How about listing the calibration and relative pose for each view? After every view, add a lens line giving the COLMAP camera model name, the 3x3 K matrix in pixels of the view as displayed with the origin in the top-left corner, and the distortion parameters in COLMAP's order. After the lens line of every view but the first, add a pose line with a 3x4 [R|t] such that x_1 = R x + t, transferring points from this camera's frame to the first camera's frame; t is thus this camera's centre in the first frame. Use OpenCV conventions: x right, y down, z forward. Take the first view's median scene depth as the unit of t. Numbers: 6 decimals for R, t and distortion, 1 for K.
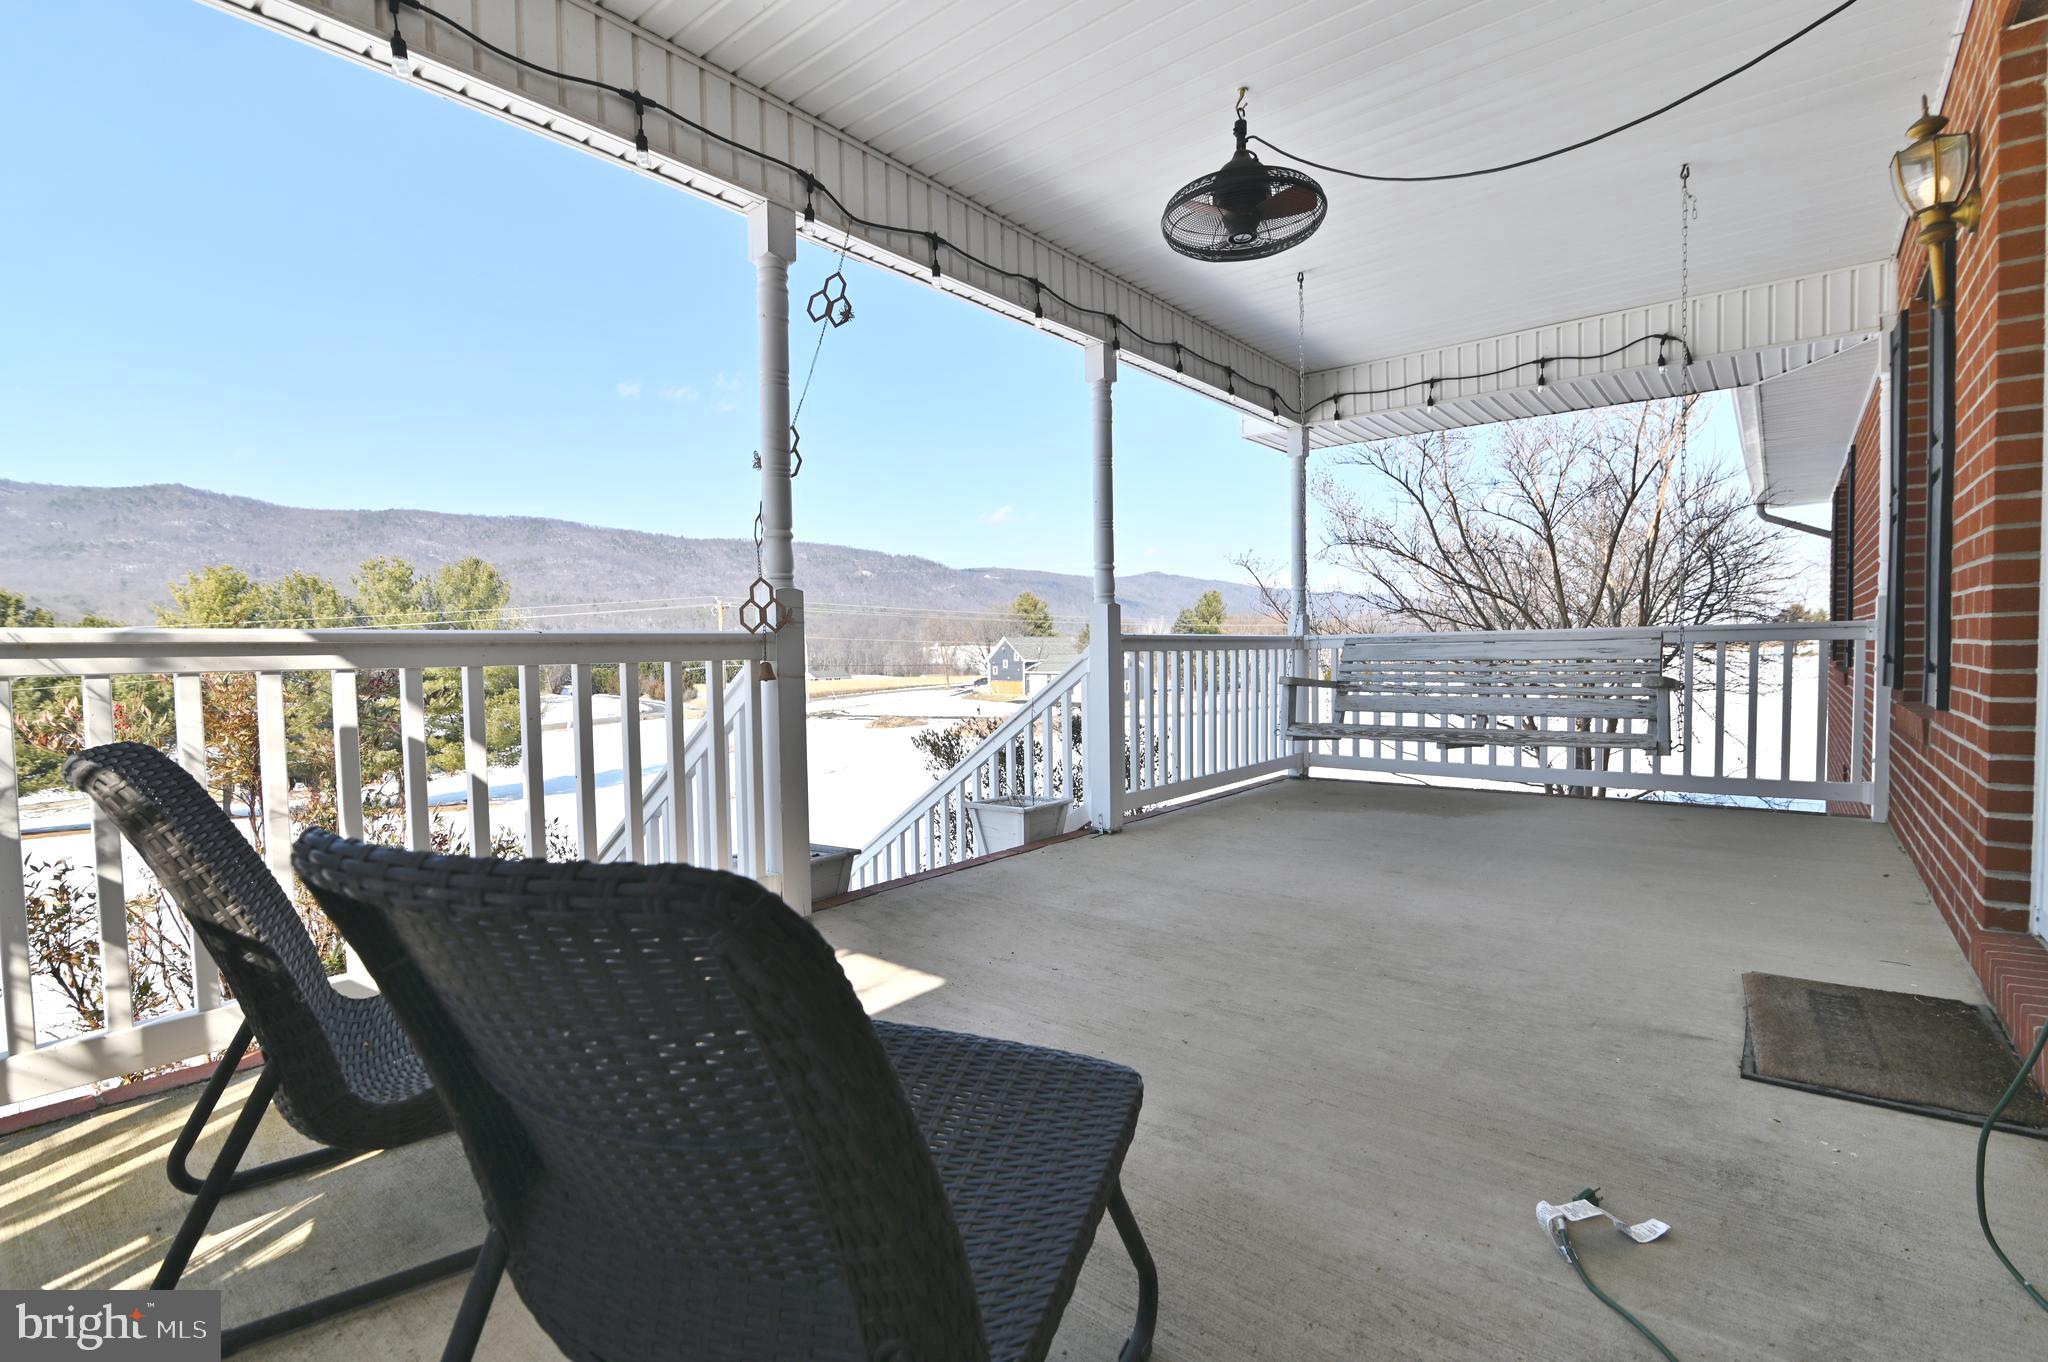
lens RADIAL K [[931.4, 0, 1039.6], [0, 931.4, 682.2], [0, 0, 1]] dist [-0.020101, -0.000026]
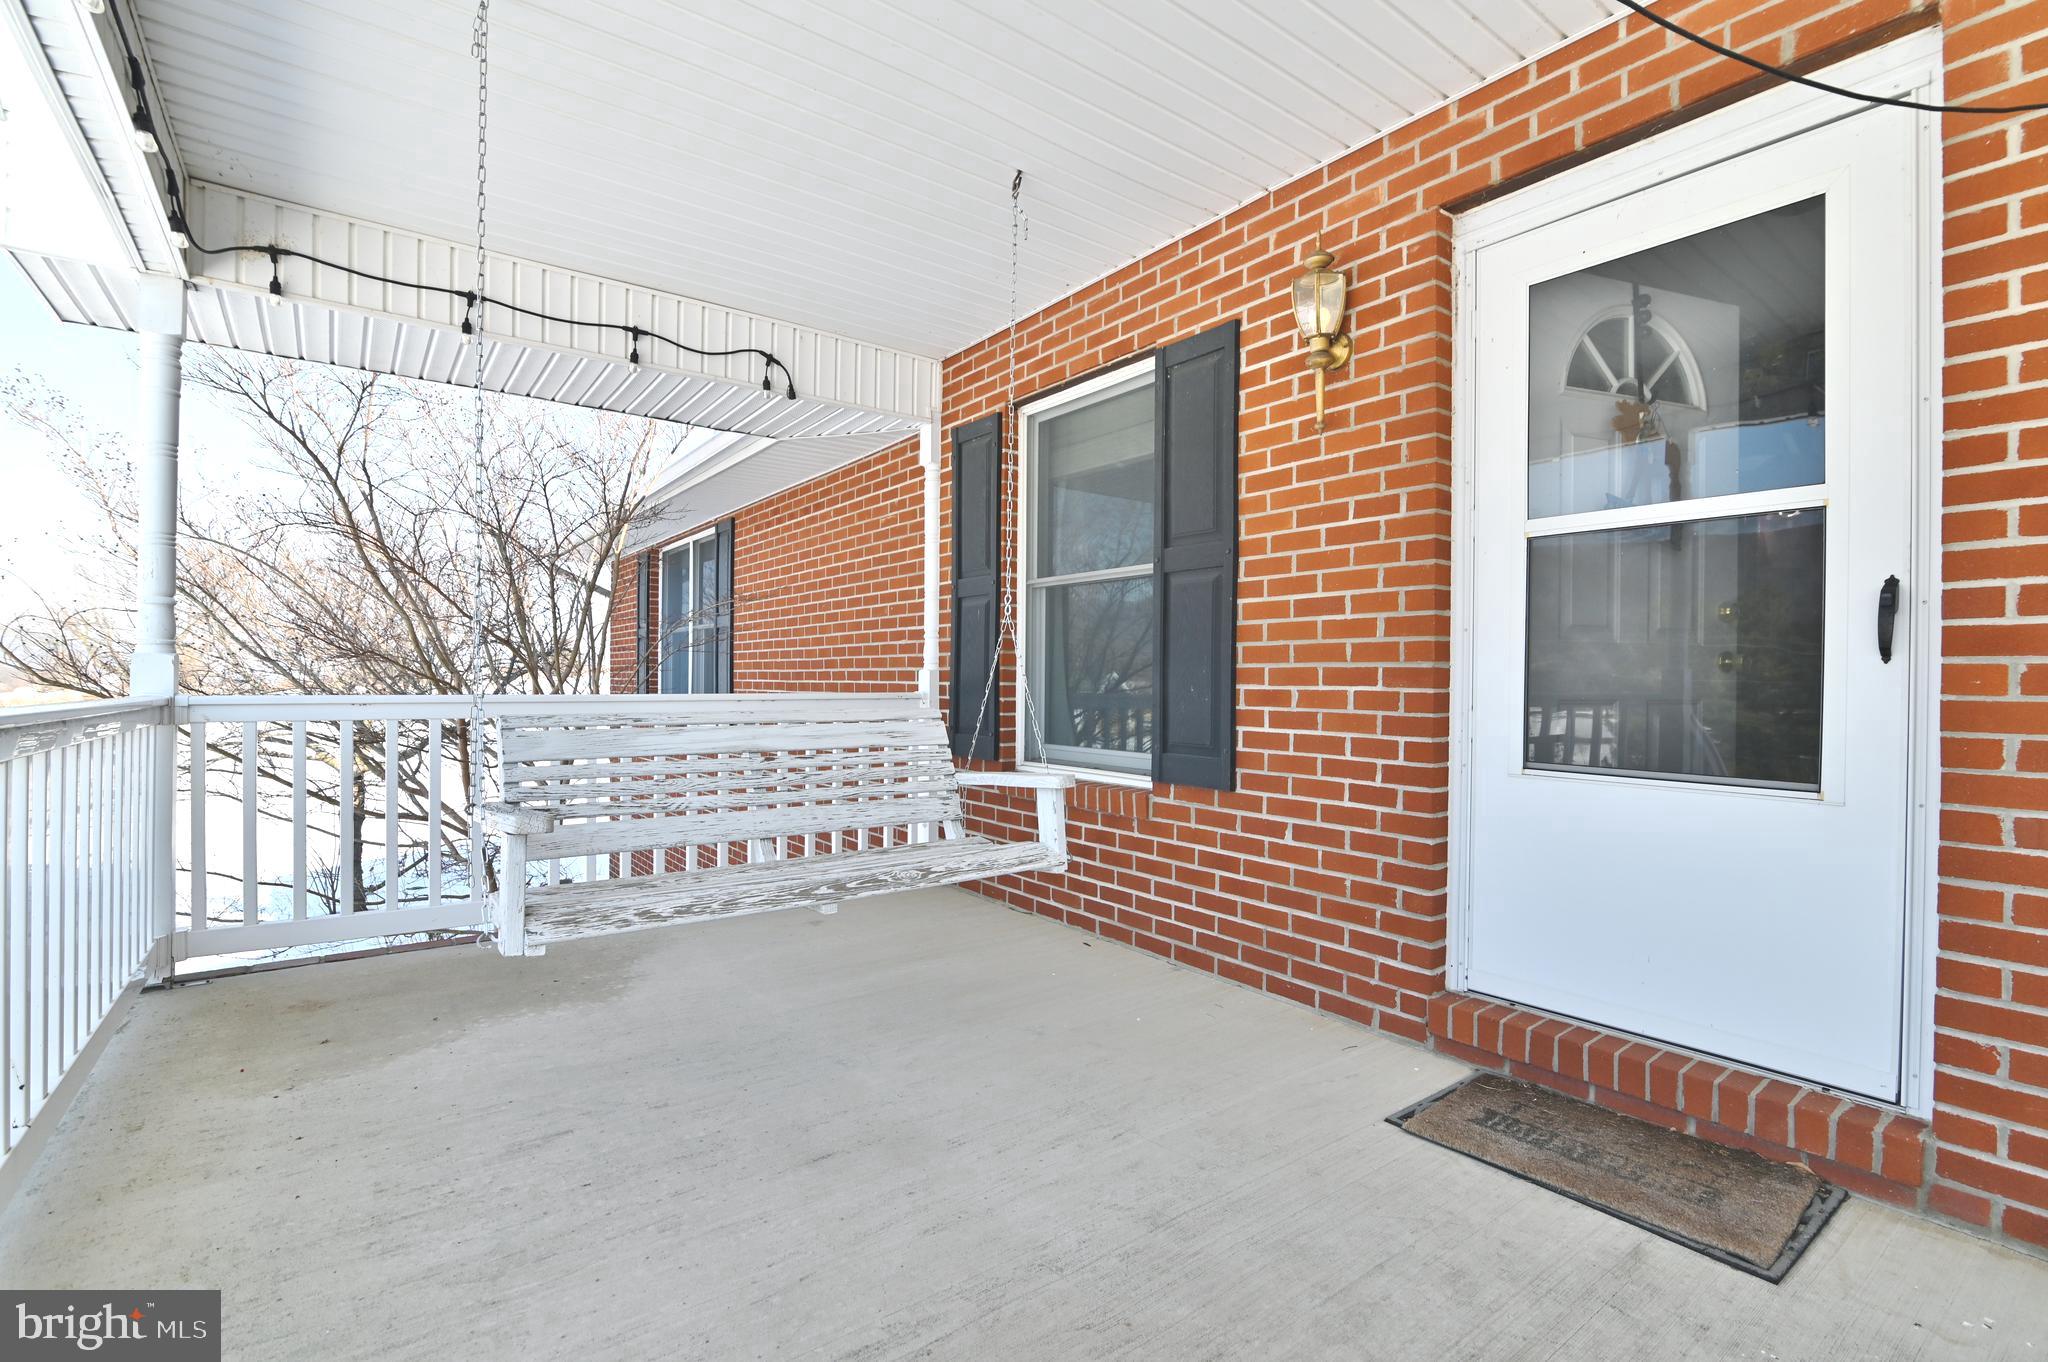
lens RADIAL K [[931.0, 0, 1017.7], [0, 931.0, 682.0], [0, 0, 1]] dist [-0.019631, 0.001458]
pose [[0.257596, 0.018948, 0.966067, -0.117228], [0.021946, 0.999435, -0.025454, -0.057959], [-0.966004, 0.027758, 0.257034, 0.719399]]
